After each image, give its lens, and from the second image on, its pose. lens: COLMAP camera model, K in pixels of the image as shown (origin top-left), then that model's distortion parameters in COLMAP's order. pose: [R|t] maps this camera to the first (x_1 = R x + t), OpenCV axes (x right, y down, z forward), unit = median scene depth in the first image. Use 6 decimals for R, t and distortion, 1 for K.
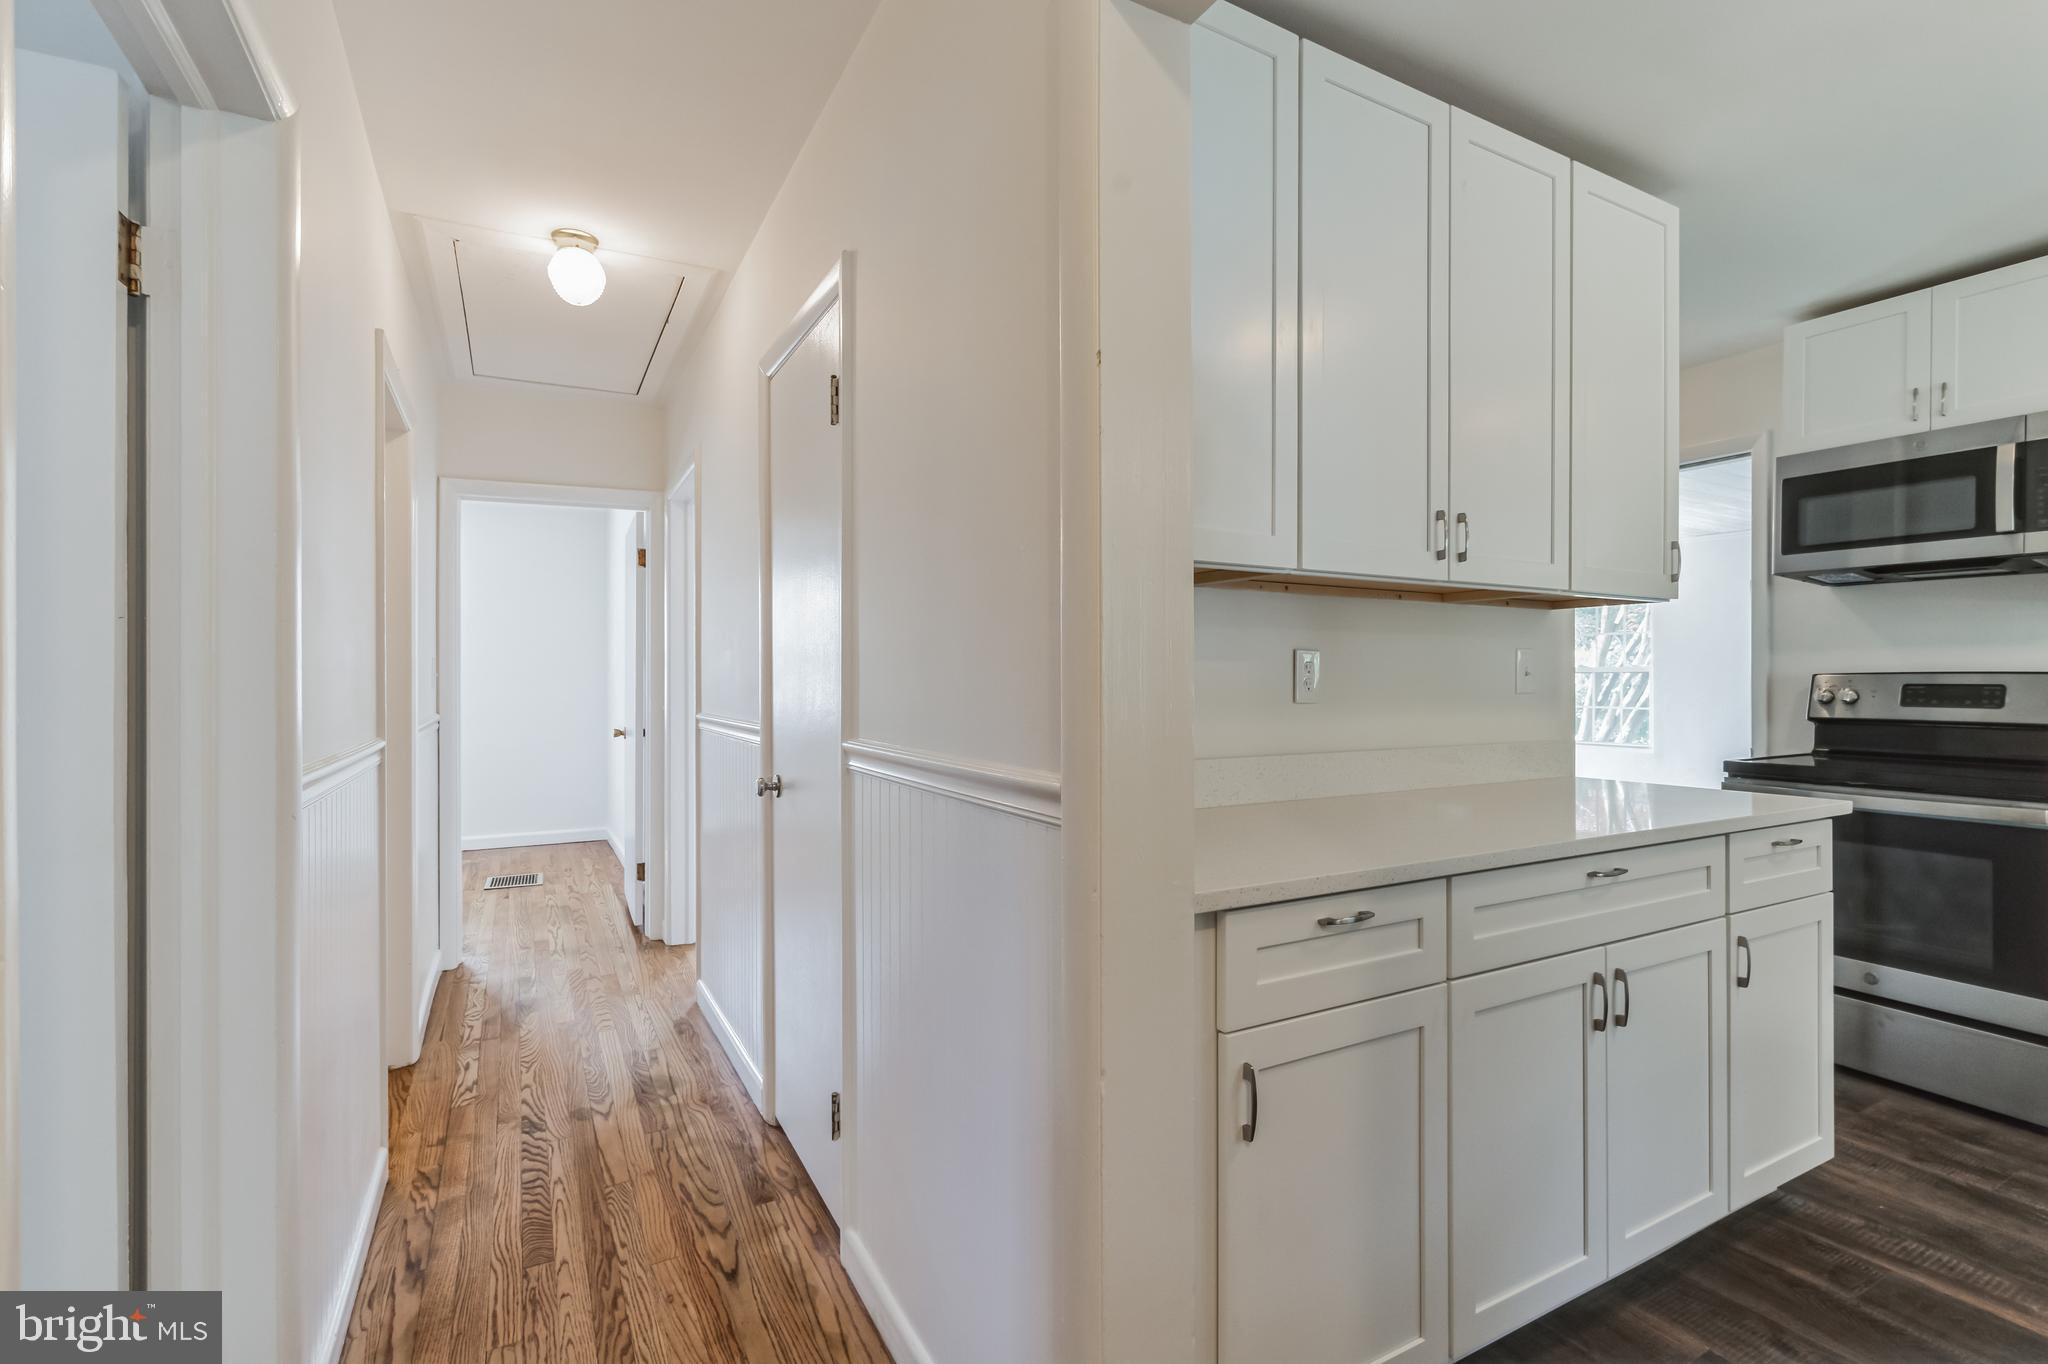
lens RADIAL K [[933.0, 0, 1013.6], [0, 933.0, 689.9], [0, 0, 1]] dist [-0.002761, 0.001223]
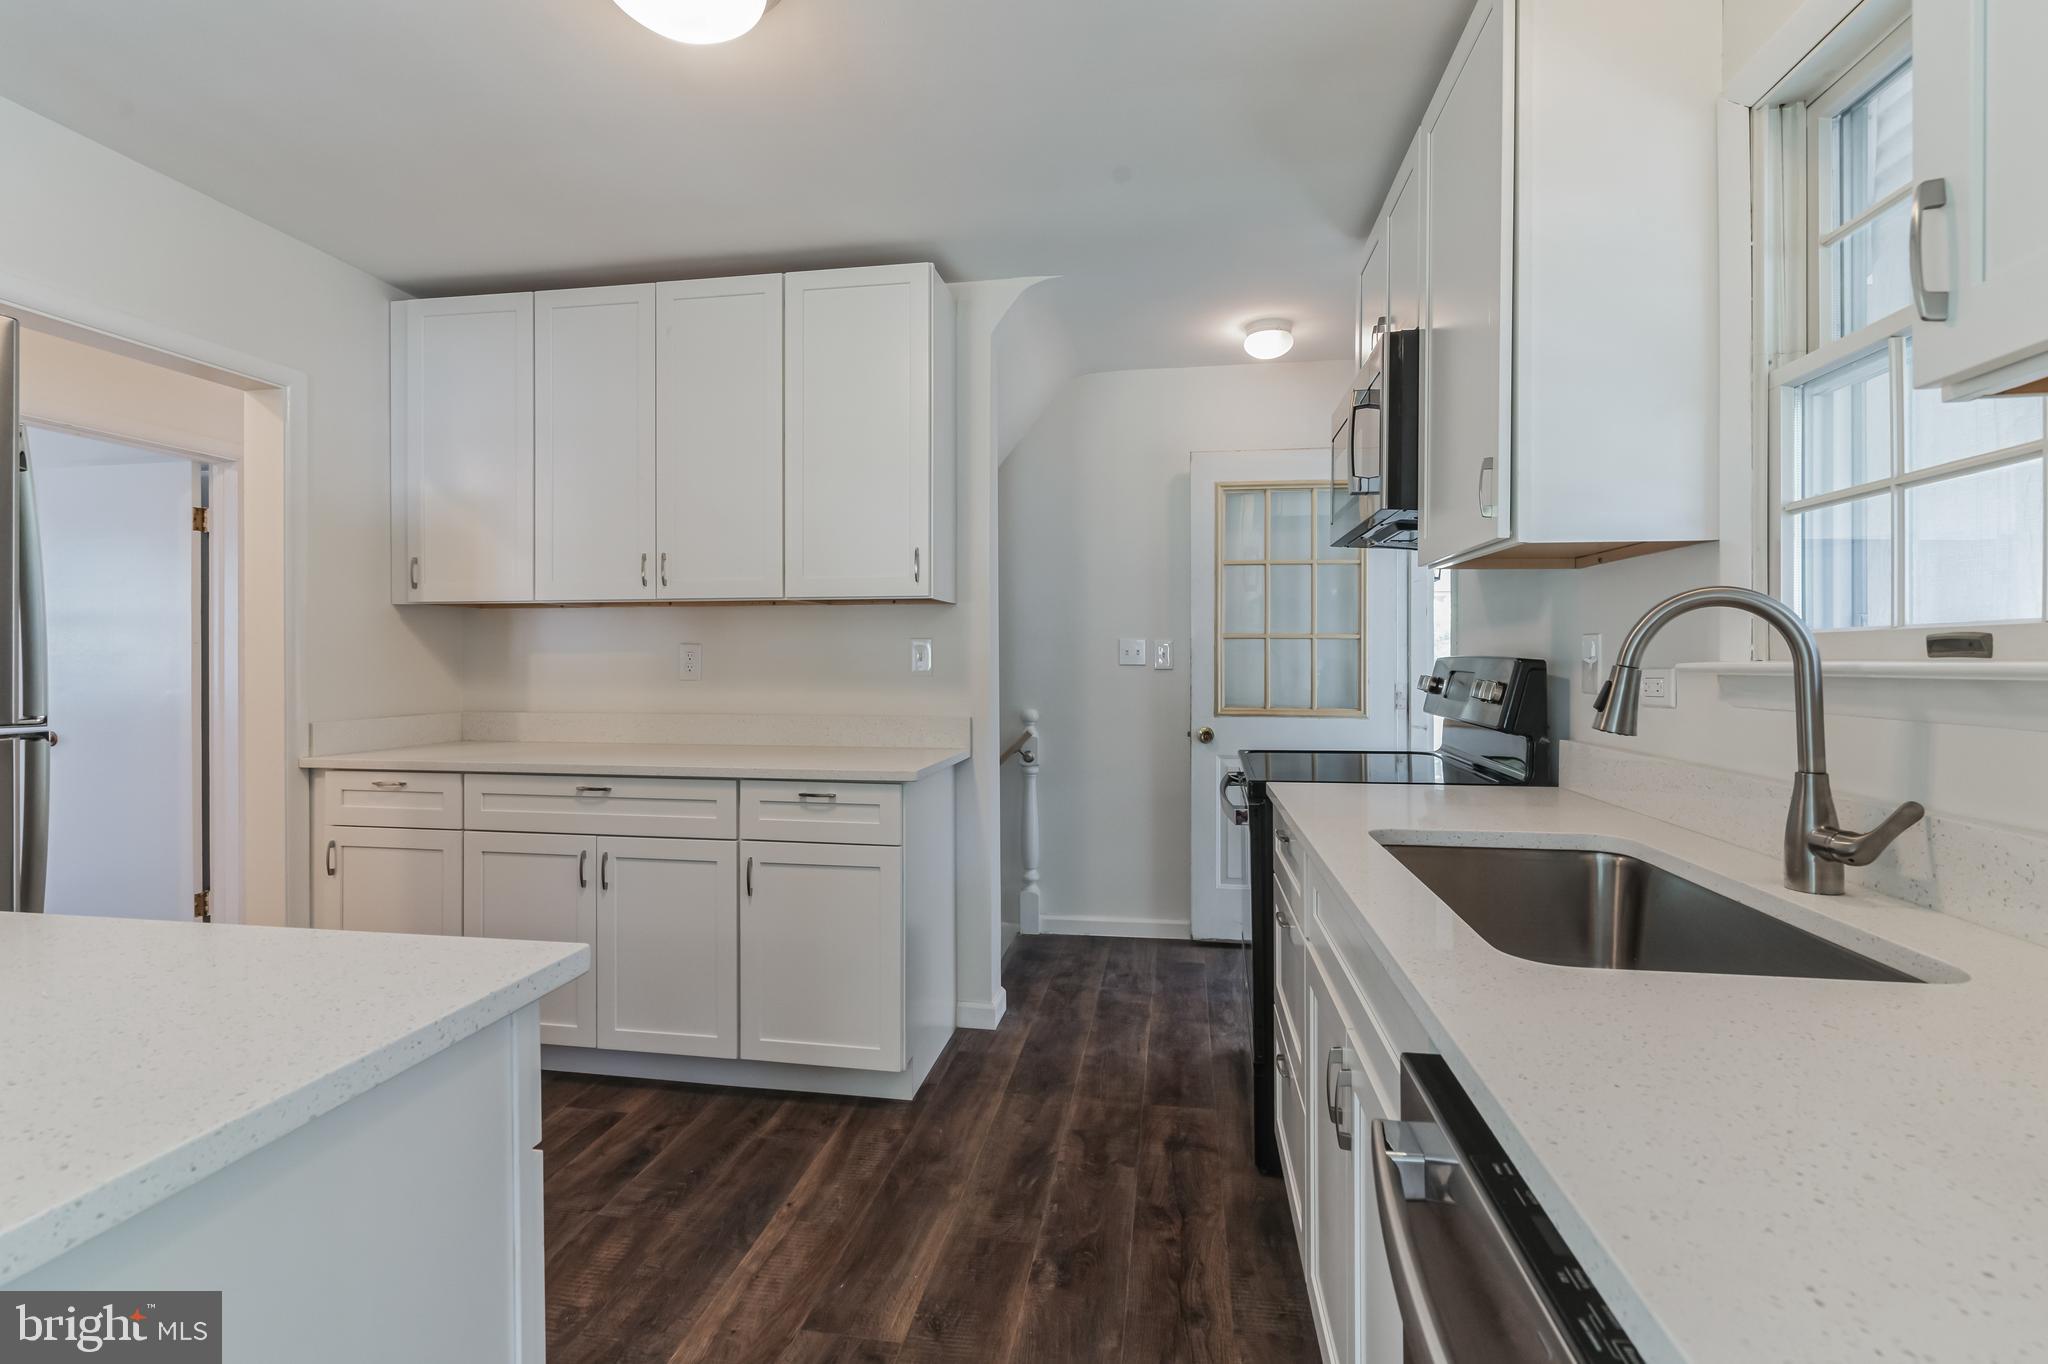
lens RADIAL K [[939.4, 0, 1020.8], [0, 939.4, 668.1], [0, 0, 1]] dist [-0.002825, 0.000071]
pose [[0.785960, 0.005814, -0.618251, 1.371312], [-0.006741, 0.999977, 0.000834, -0.008021], [0.618241, 0.003512, 0.785981, 0.127742]]
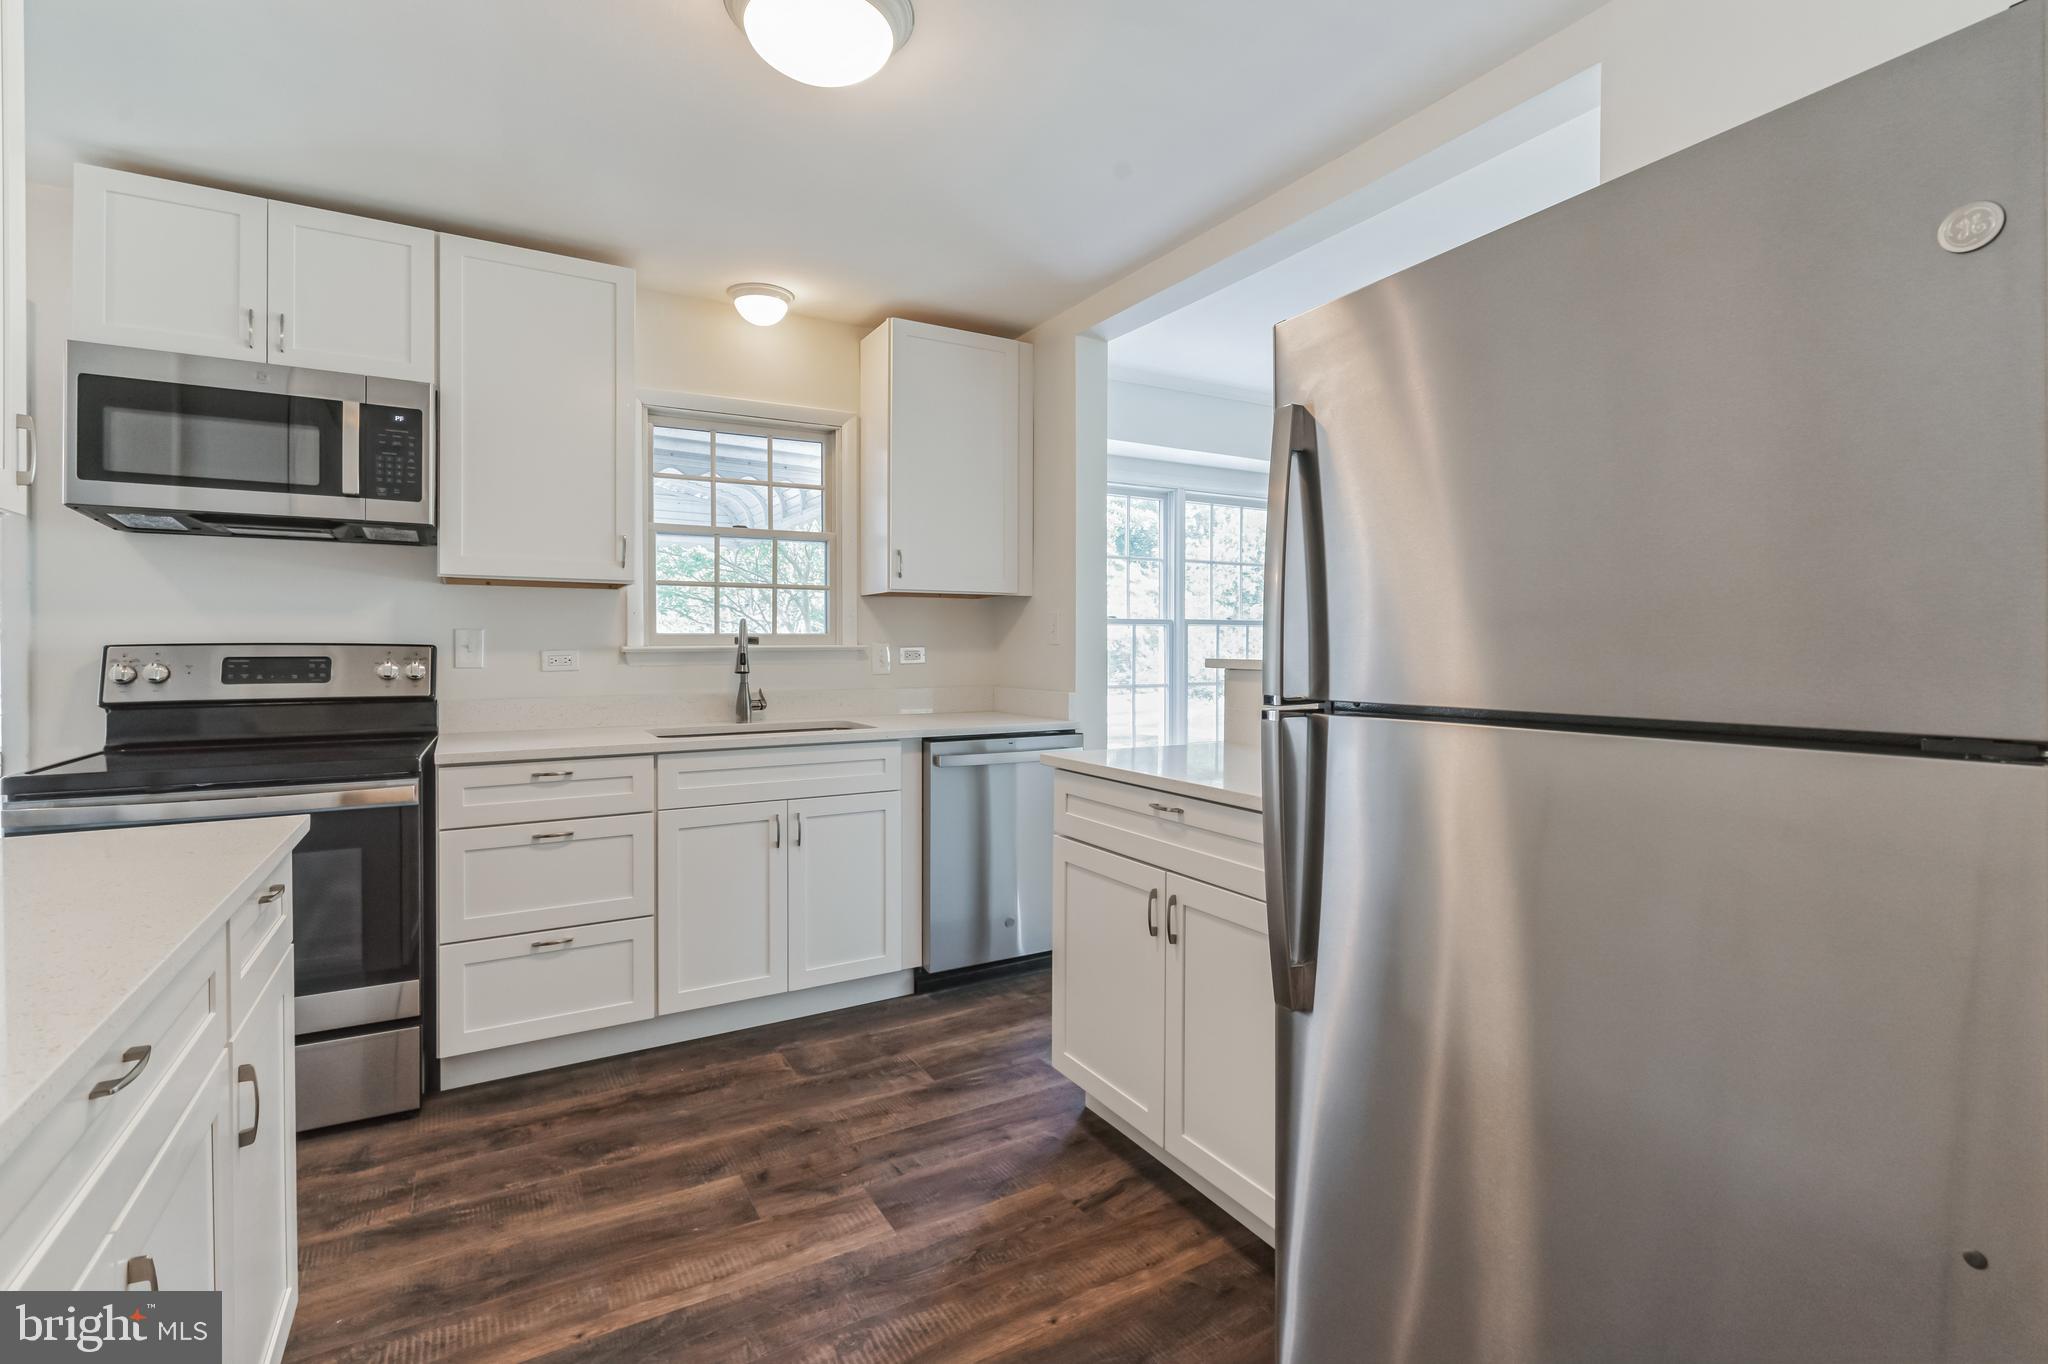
lens RADIAL K [[941.7, 0, 1023.6], [0, 941.7, 645.6], [0, 0, 1]] dist [-0.001133, 0.000084]
pose [[-0.030838, 0.000245, 0.999524, 0.094070], [0.014851, 0.999890, 0.000213, -0.007249], [-0.999414, 0.014850, -0.030838, 0.349018]]
